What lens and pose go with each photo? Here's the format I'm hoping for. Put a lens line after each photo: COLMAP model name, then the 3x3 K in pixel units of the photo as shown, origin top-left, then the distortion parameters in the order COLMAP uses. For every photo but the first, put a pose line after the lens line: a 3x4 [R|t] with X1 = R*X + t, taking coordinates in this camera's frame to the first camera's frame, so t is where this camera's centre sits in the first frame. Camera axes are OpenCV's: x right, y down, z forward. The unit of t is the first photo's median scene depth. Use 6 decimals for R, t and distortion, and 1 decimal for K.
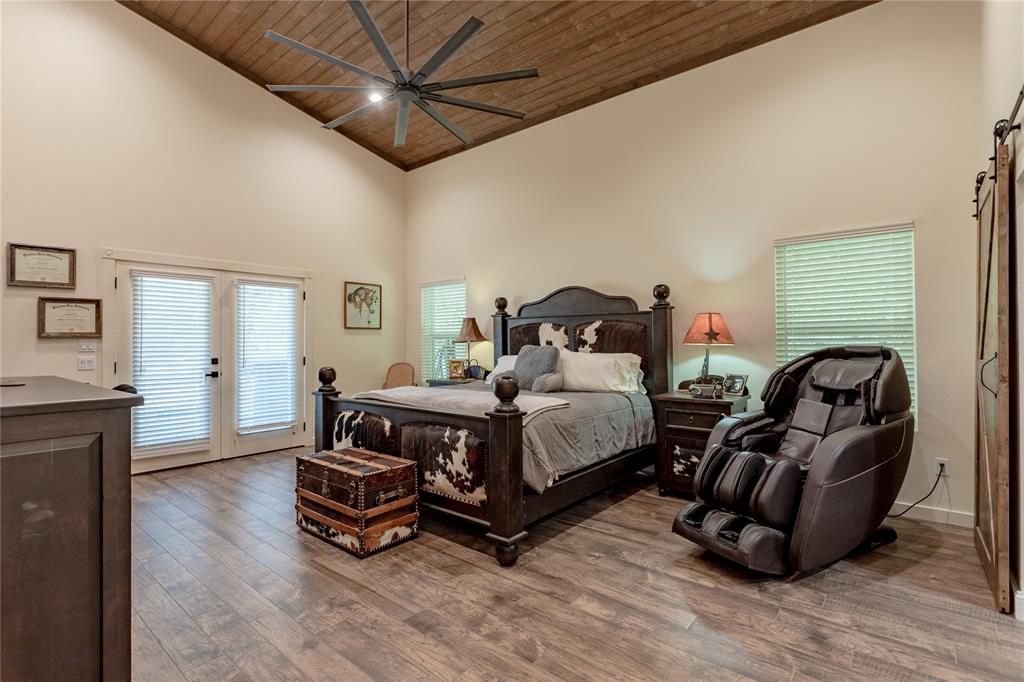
lens RADIAL K [[489.8, 0, 507.0], [0, 489.8, 334.7], [0, 0, 1]] dist [-0.003704, 0.001739]
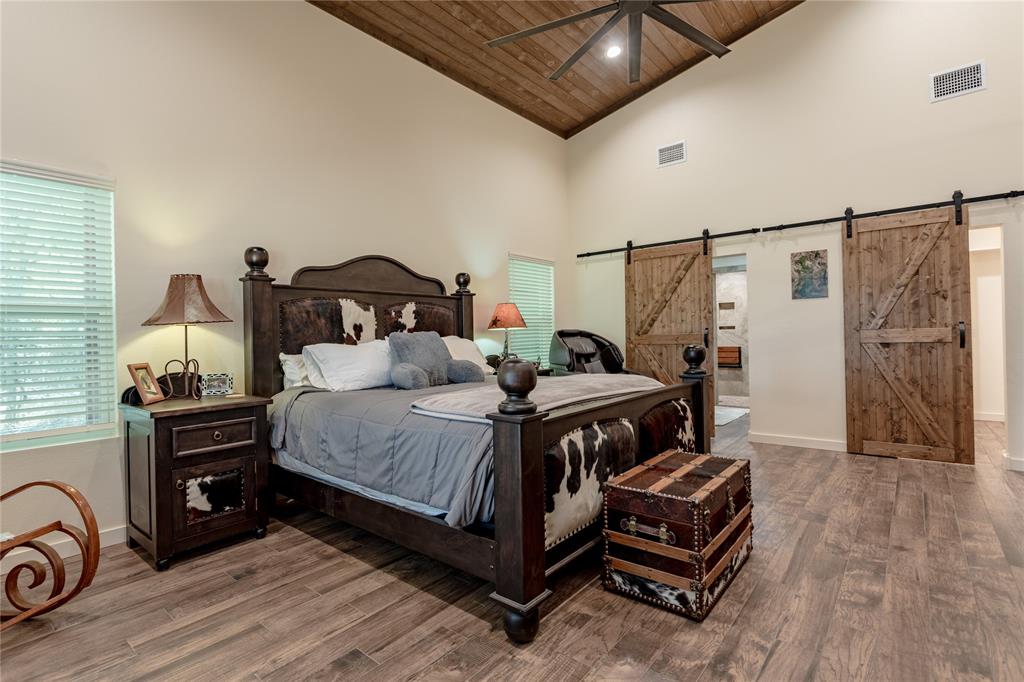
lens RADIAL K [[489.8, 0, 507.0], [0, 489.8, 334.7], [0, 0, 1]] dist [-0.003704, 0.001739]
pose [[-0.006370, 0.007725, 0.999950, -0.717975], [0.006082, 0.999952, -0.007686, 0.039266], [-0.999961, 0.006033, -0.006417, 0.875238]]
